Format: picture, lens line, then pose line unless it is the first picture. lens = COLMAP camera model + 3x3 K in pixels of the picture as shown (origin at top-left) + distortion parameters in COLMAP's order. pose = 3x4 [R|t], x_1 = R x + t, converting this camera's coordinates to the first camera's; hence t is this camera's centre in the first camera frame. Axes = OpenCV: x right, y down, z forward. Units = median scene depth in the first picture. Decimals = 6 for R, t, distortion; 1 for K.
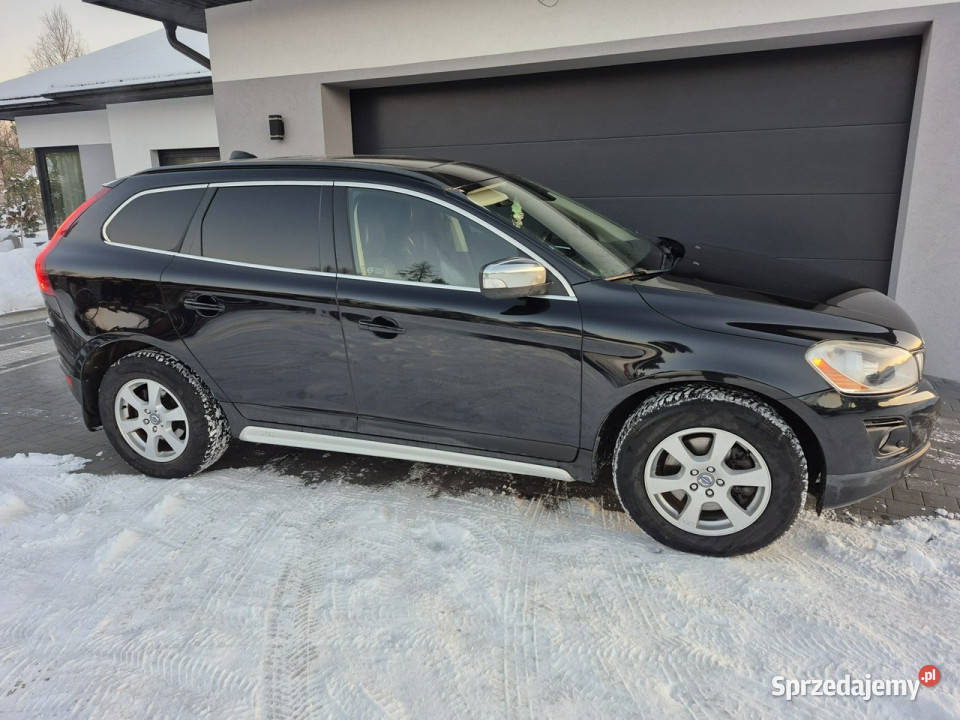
lens RADIAL K [[673.1, 0, 484.4], [0, 673.1, 360.1], [0, 0, 1]] dist [0.065064, -0.061292]
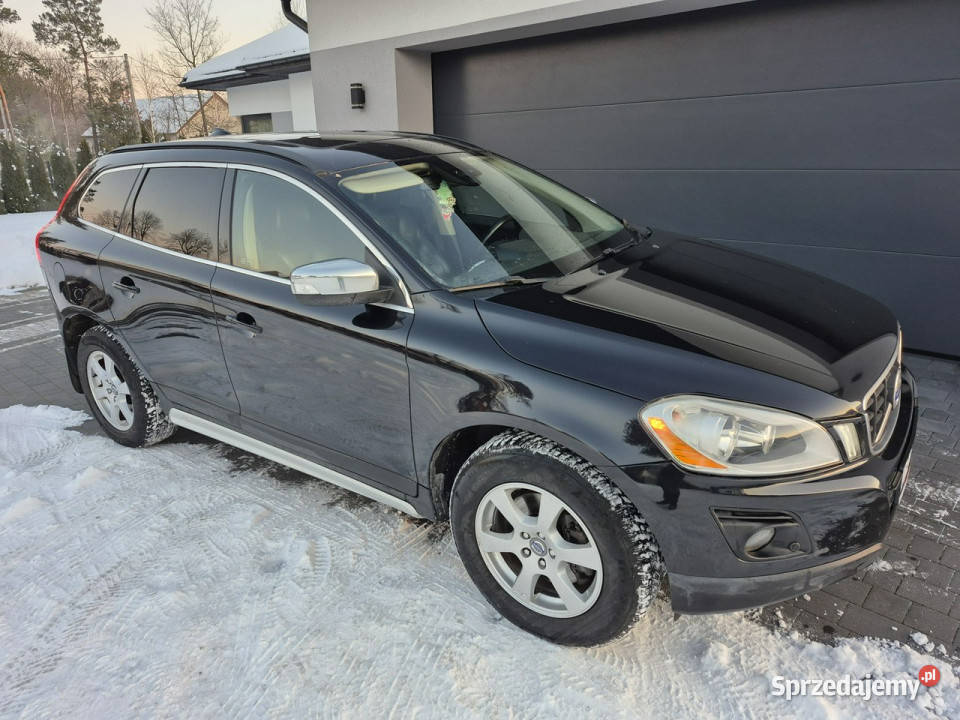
lens RADIAL K [[673.1, 0, 484.4], [0, 673.1, 360.1], [0, 0, 1]] dist [0.065064, -0.061292]
pose [[0.951034, 0.088742, -0.296073, 0.430075], [-0.071760, 0.995118, 0.067762, -0.083442], [0.300641, -0.043197, 0.952759, 0.201543]]
